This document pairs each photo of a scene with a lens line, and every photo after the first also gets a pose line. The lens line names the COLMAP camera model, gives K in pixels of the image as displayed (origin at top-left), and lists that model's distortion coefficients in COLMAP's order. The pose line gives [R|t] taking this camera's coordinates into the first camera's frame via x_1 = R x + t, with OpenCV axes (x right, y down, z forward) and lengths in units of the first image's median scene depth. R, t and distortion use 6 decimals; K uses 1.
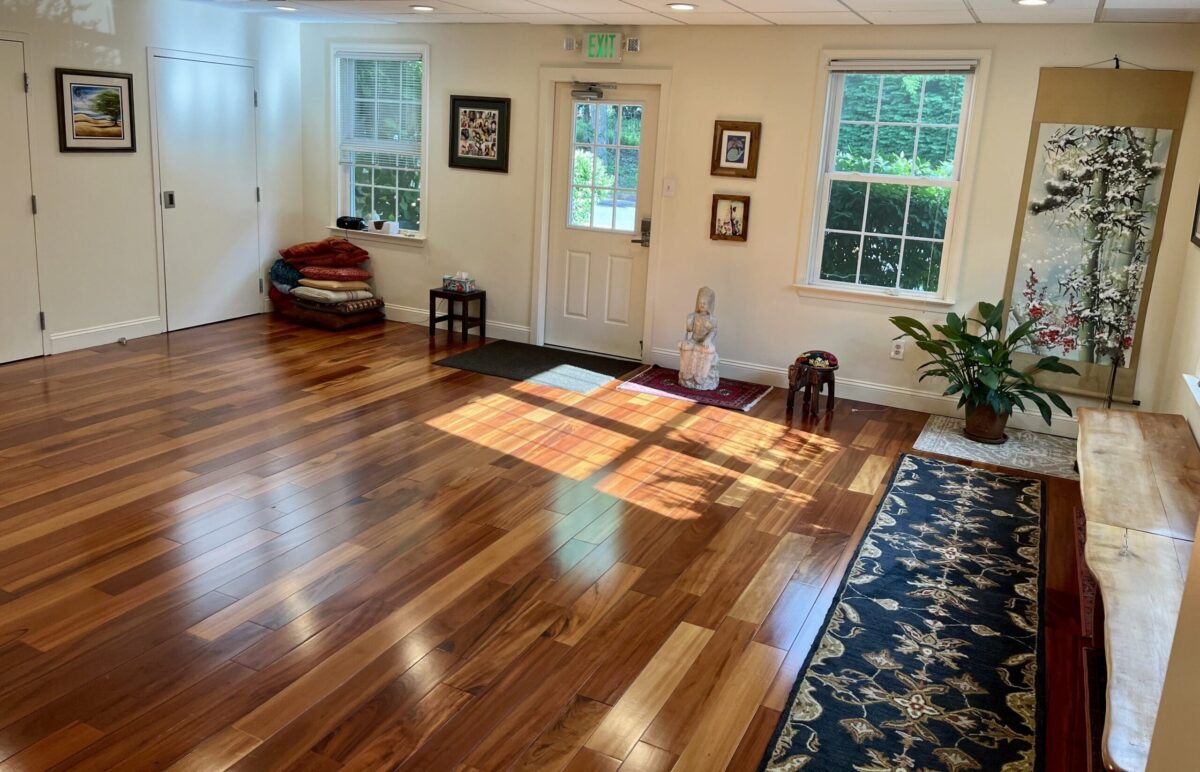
lens RADIAL K [[903.5, 0, 595.5], [0, 903.5, 329.9], [0, 0, 1]] dist [0.070487, -0.096138]
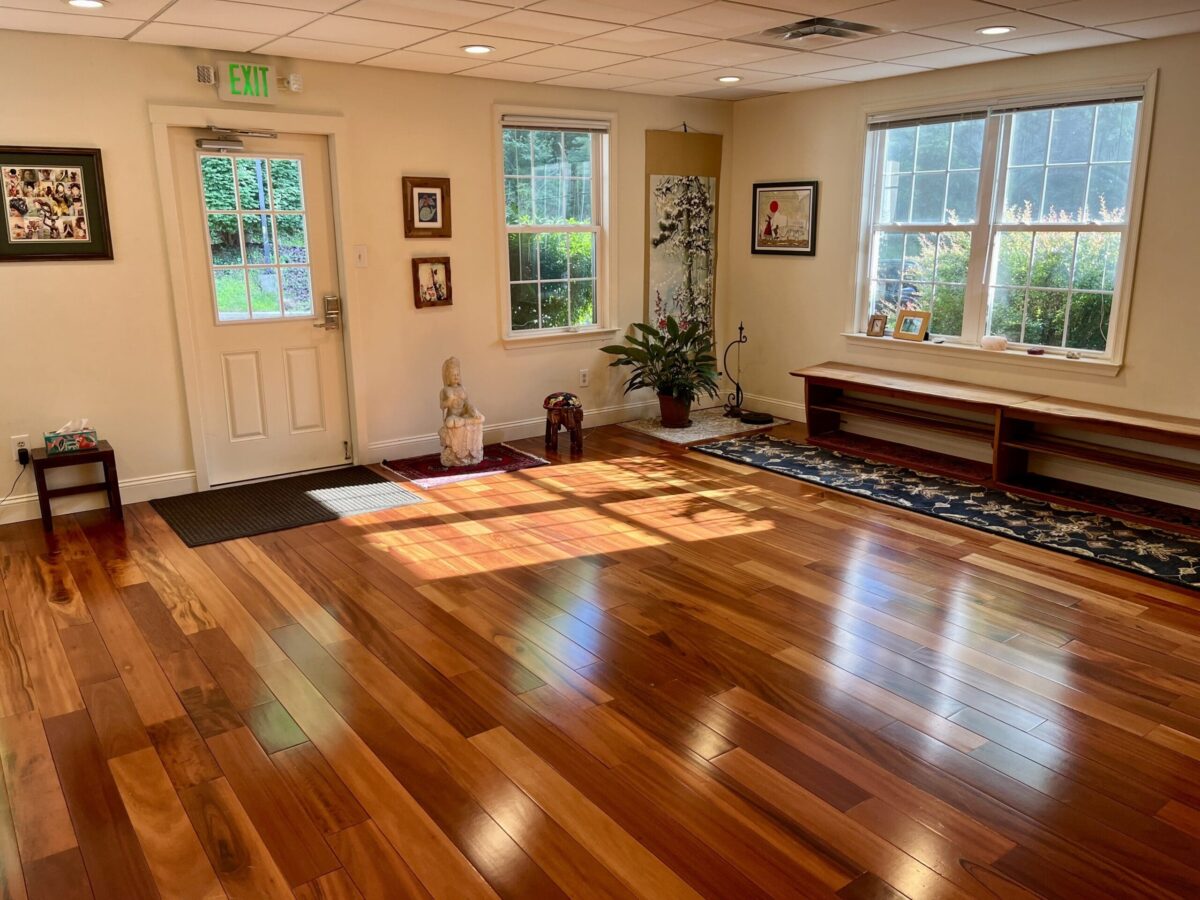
lens RADIAL K [[905.1, 0, 594.2], [0, 905.1, 458.2], [0, 0, 1]] dist [0.050505, -0.073579]
pose [[0.456891, -0.277230, 0.845218, -0.726397], [0.219197, 0.955981, 0.195071, -0.112560], [-0.862092, 0.096144, 0.497547, 0.474482]]
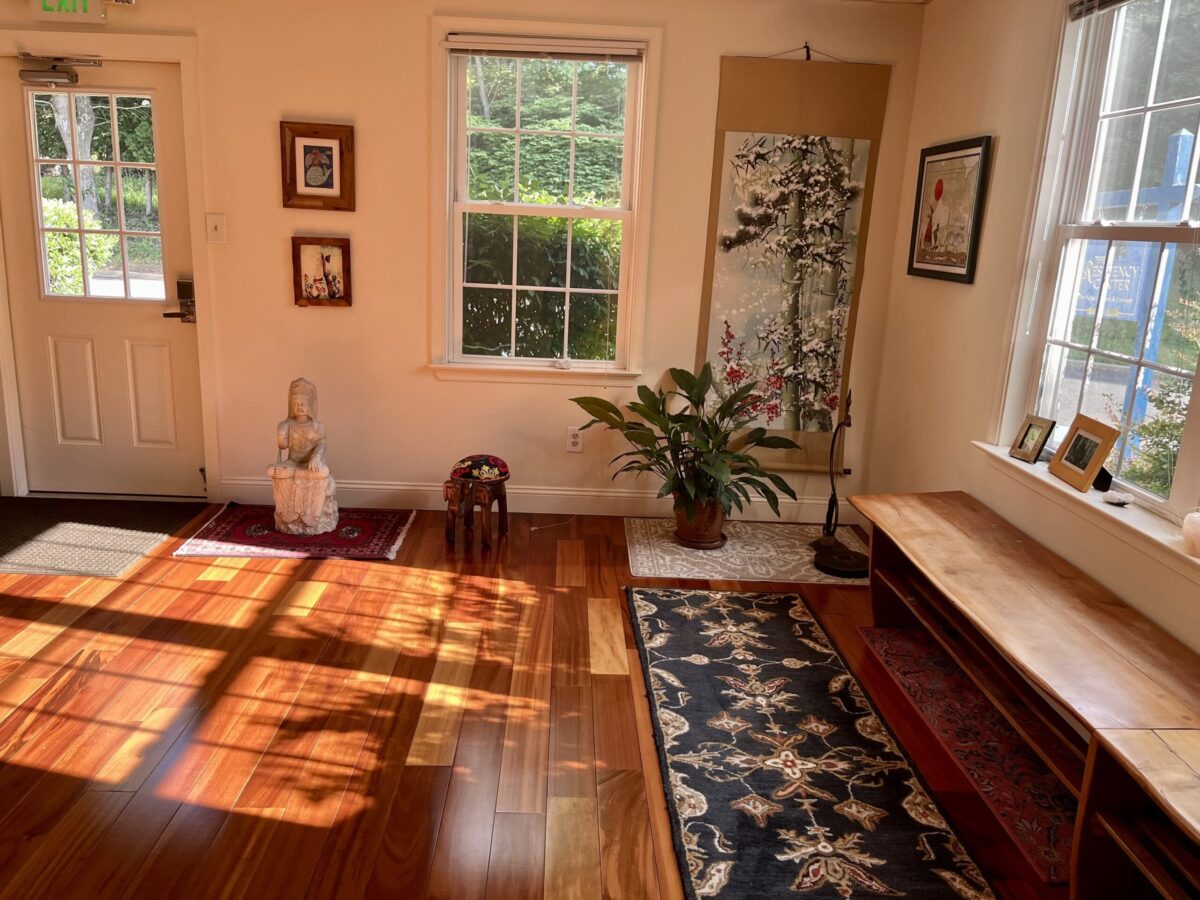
lens RADIAL K [[905.1, 0, 594.2], [0, 905.1, 458.2], [0, 0, 1]] dist [0.050505, -0.073579]
pose [[0.880145, -0.130198, 0.456502, 0.000322], [0.101686, 0.991040, 0.086599, -0.029452], [-0.463687, -0.029800, 0.885498, 0.358957]]
